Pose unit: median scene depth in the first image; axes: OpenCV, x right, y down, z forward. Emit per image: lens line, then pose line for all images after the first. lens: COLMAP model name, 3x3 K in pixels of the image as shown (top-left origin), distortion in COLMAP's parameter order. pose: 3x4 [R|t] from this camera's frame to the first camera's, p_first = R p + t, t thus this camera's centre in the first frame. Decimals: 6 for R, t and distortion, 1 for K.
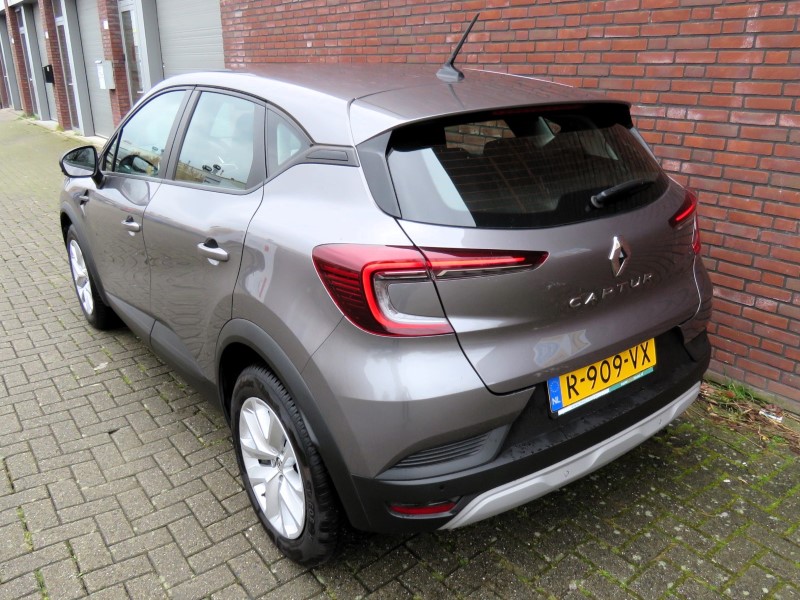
lens RADIAL K [[655.4, 0, 400.5], [0, 655.4, 287.2], [0, 0, 1]] dist [-0.004380, -0.001850]
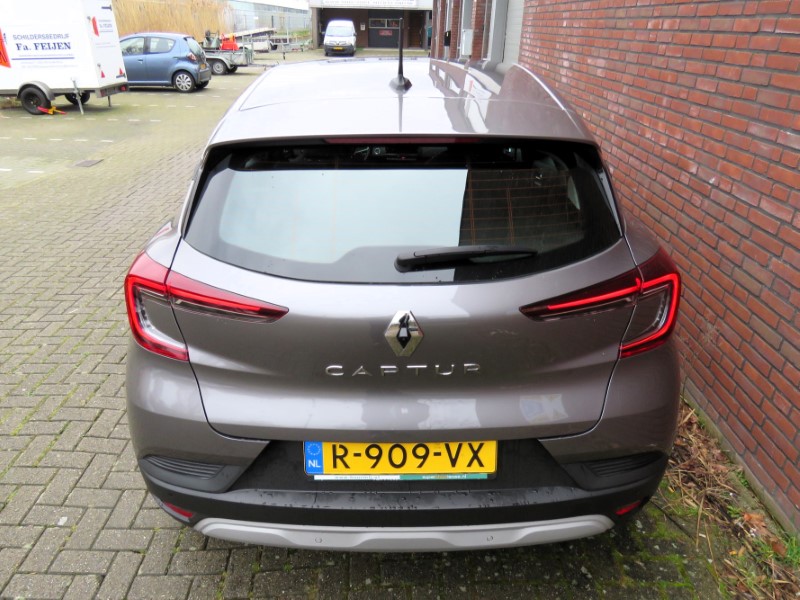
lens RADIAL K [[575.0, 0, 399.3], [0, 575.0, 290.7], [0, 0, 1]] dist [-0.007186, 0.000594]
pose [[0.807079, 0.255288, -0.532402, 0.485646], [-0.199523, 0.966574, 0.161014, -0.149856], [0.555710, -0.023724, 0.831037, 0.276745]]
